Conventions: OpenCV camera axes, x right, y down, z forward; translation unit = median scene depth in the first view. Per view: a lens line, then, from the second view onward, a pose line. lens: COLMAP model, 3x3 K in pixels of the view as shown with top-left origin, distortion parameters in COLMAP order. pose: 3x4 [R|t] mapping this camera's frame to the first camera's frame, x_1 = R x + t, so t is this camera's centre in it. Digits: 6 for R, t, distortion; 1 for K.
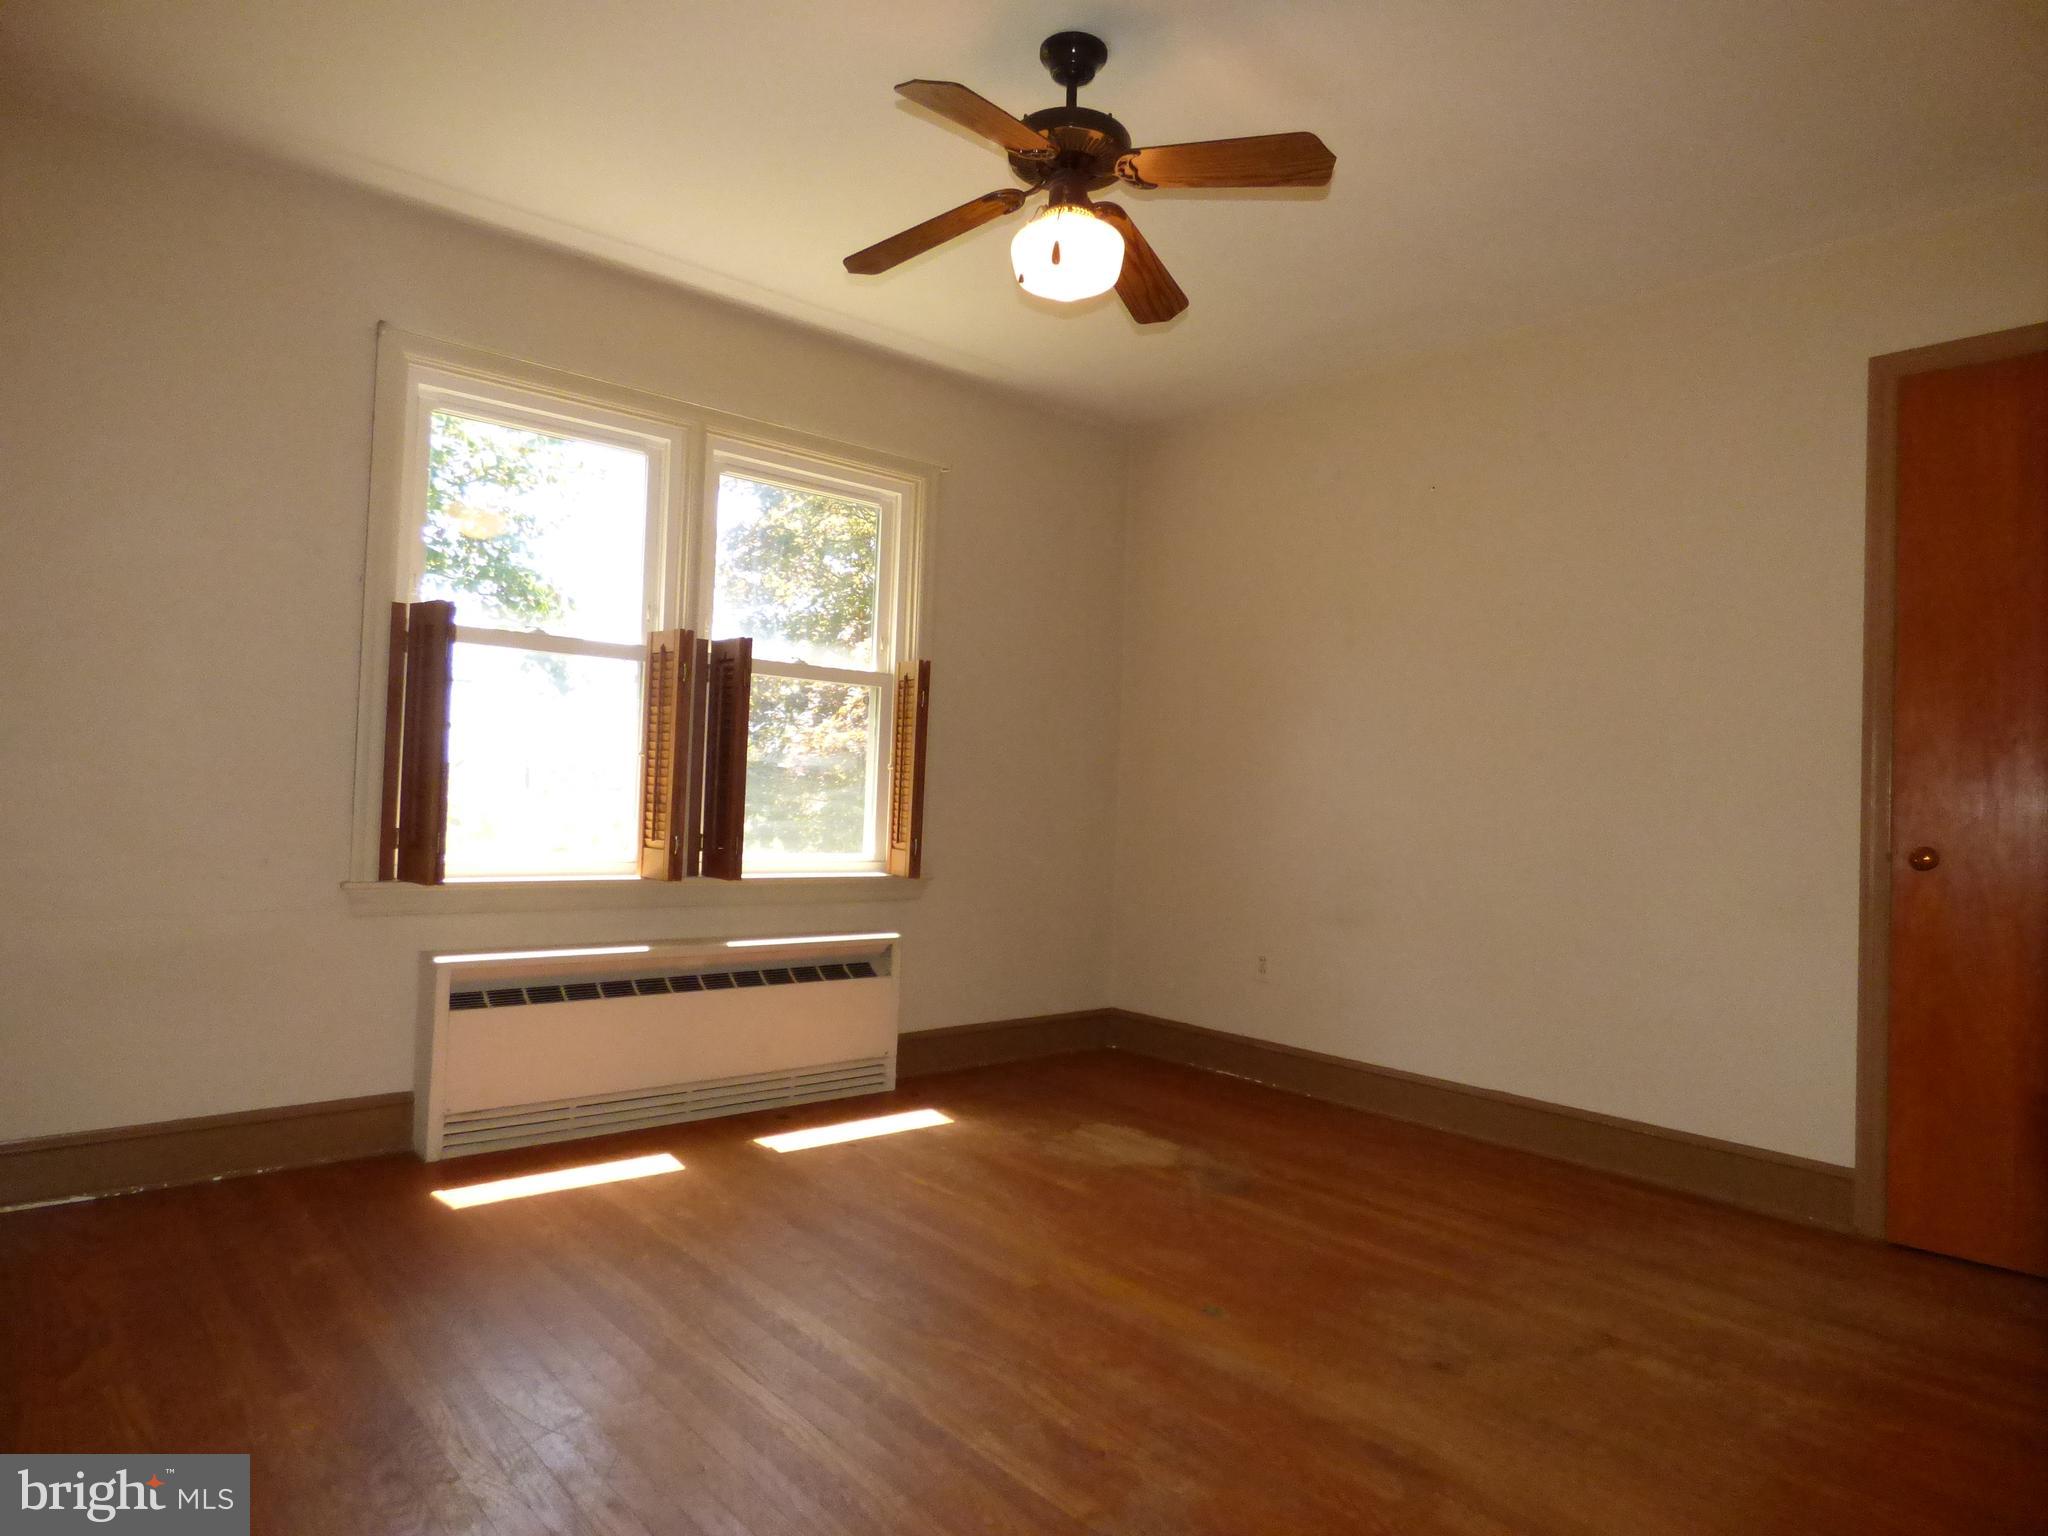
lens RADIAL K [[1230.7, 0, 1020.9], [0, 1230.7, 765.8], [0, 0, 1]] dist [-0.013974, 0.002552]
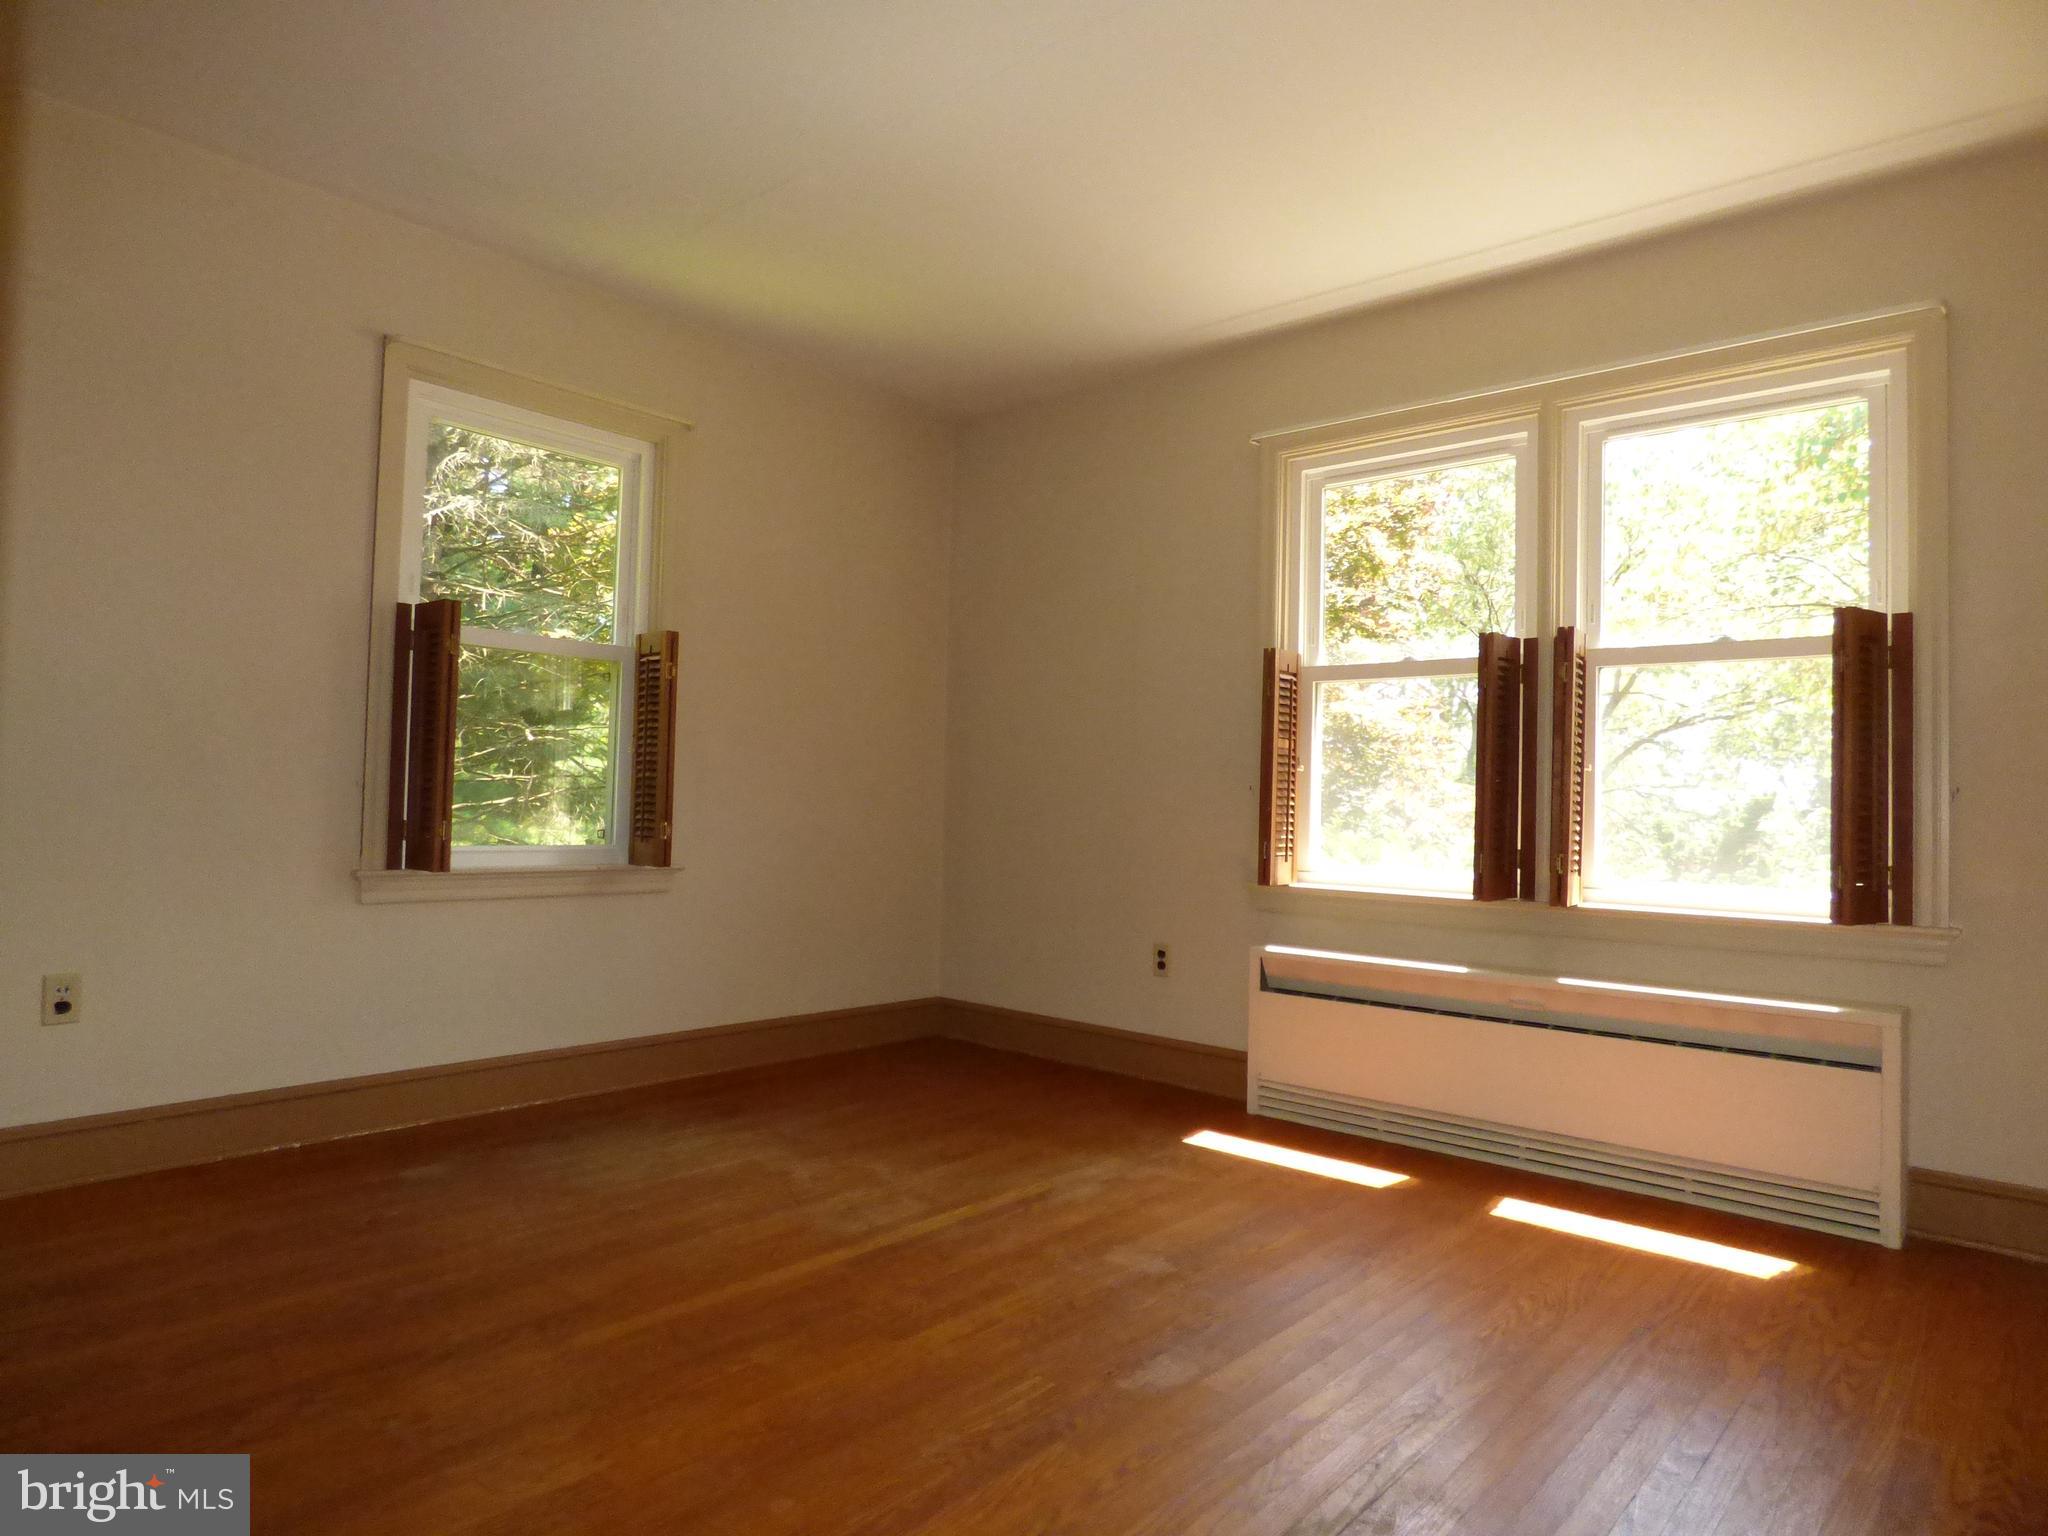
lens RADIAL K [[1230.7, 0, 1021.2], [0, 1230.7, 766.7], [0, 0, 1]] dist [-0.013974, 0.002552]
pose [[0.135678, -0.052517, -0.989360, 0.605432], [0.011676, 0.998610, -0.051406, 0.034726], [0.990684, -0.004577, 0.136103, 0.519028]]
